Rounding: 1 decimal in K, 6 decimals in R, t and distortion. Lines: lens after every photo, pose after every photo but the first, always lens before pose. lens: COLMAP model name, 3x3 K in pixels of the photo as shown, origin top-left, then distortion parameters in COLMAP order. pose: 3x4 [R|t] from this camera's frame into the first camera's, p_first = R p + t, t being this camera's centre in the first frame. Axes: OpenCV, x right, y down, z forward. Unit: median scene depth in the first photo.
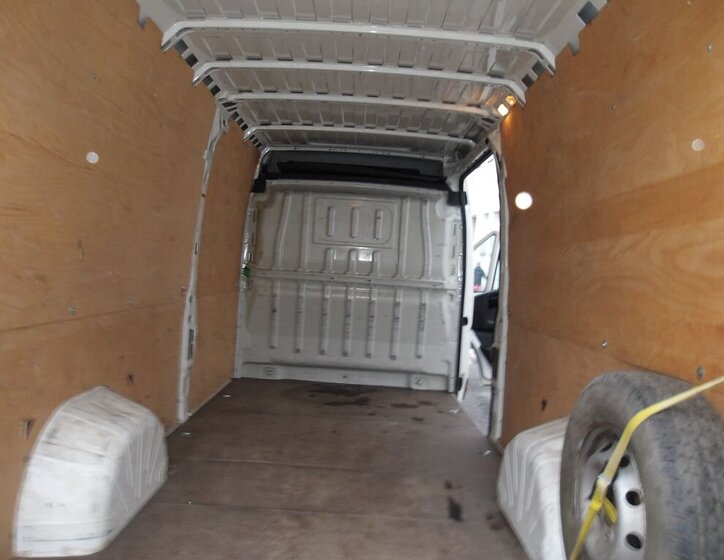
lens RADIAL K [[641.1, 0, 362.0], [0, 641.1, 280.0], [0, 0, 1]] dist [-0.003364, 0.001242]
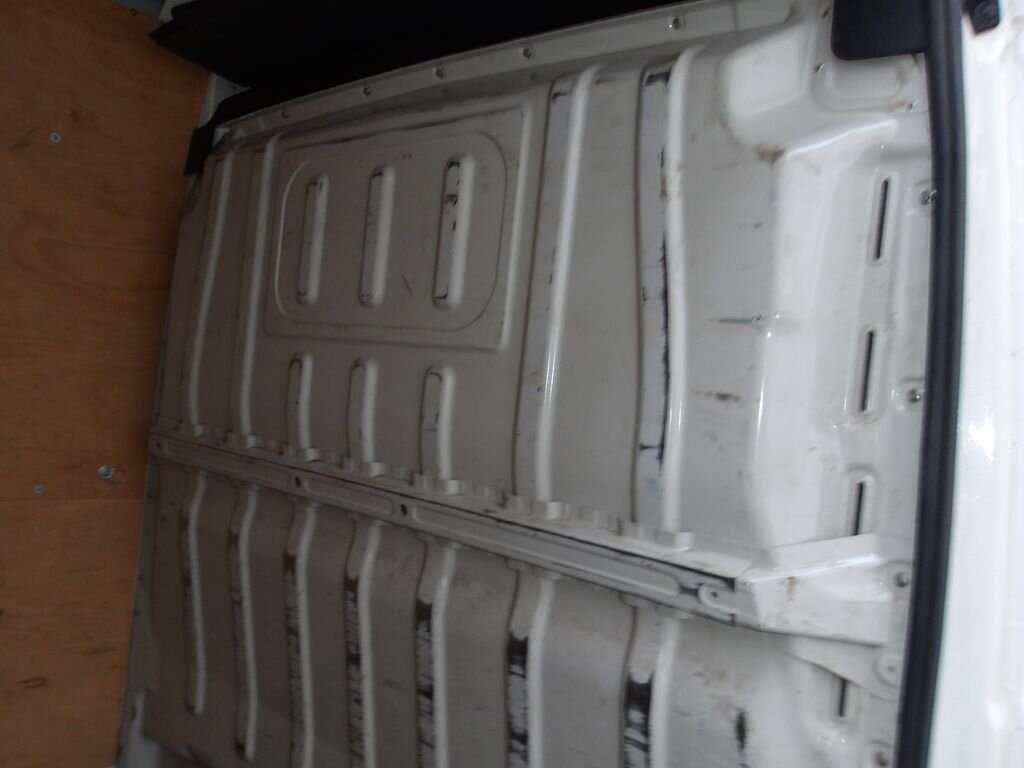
lens RADIAL K [[845.1, 0, 512.0], [0, 845.1, 384.0], [0, 0, 1]] dist [0.008237, 0.005479]
pose [[0.758948, 0.012589, -0.651030, 0.208841], [-0.067553, 0.995940, -0.059493, -0.025125], [0.647638, 0.089131, 0.756717, 0.814166]]
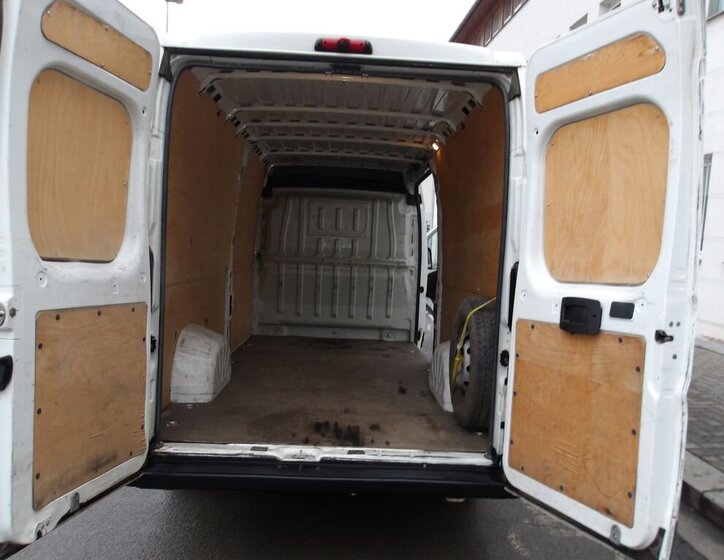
lens RADIAL K [[603.1, 0, 362.0], [0, 603.1, 280.0], [0, 0, 1]] dist [0.007277, -0.000316]
pose [[0.999392, -0.019352, 0.029004, -0.002218], [0.018611, 0.999499, 0.025604, 0.008346], [-0.029485, -0.025049, 0.999251, -0.280357]]
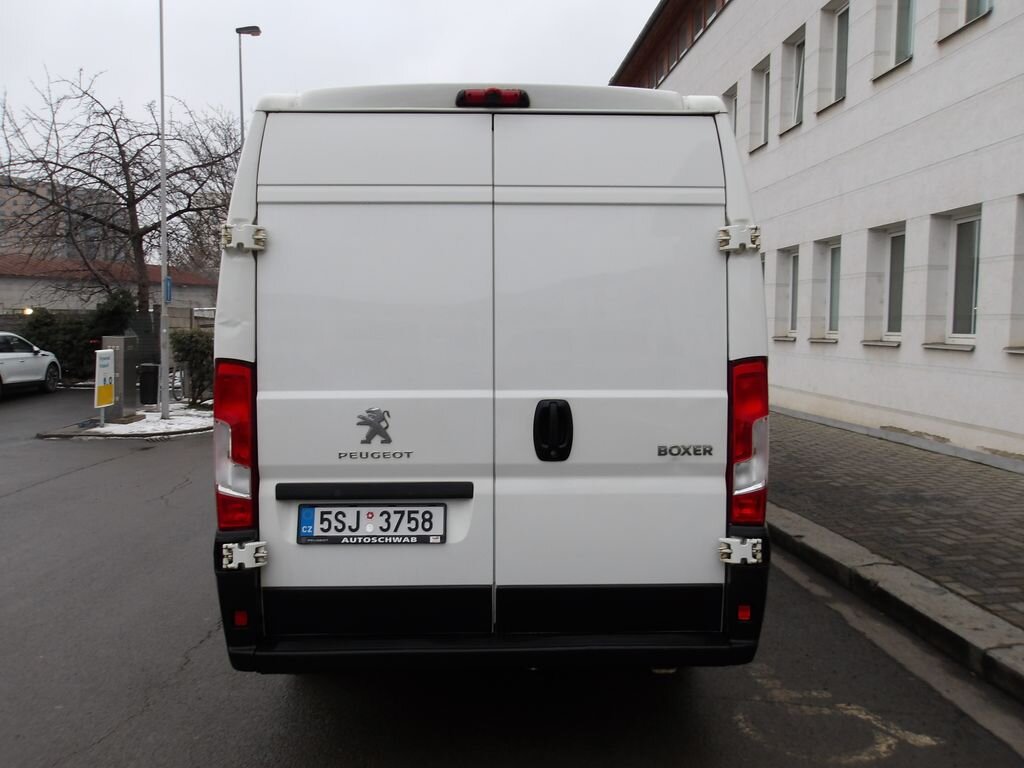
lens RADIAL K [[825.1, 0, 512.0], [0, 825.1, 384.0], [0, 0, 1]] dist [0.006345, 0.001890]
pose [[0.997492, -0.066610, 0.023916, -0.012928], [0.066322, 0.997718, 0.012666, 0.006650], [-0.024705, -0.011048, 0.999634, -0.318374]]
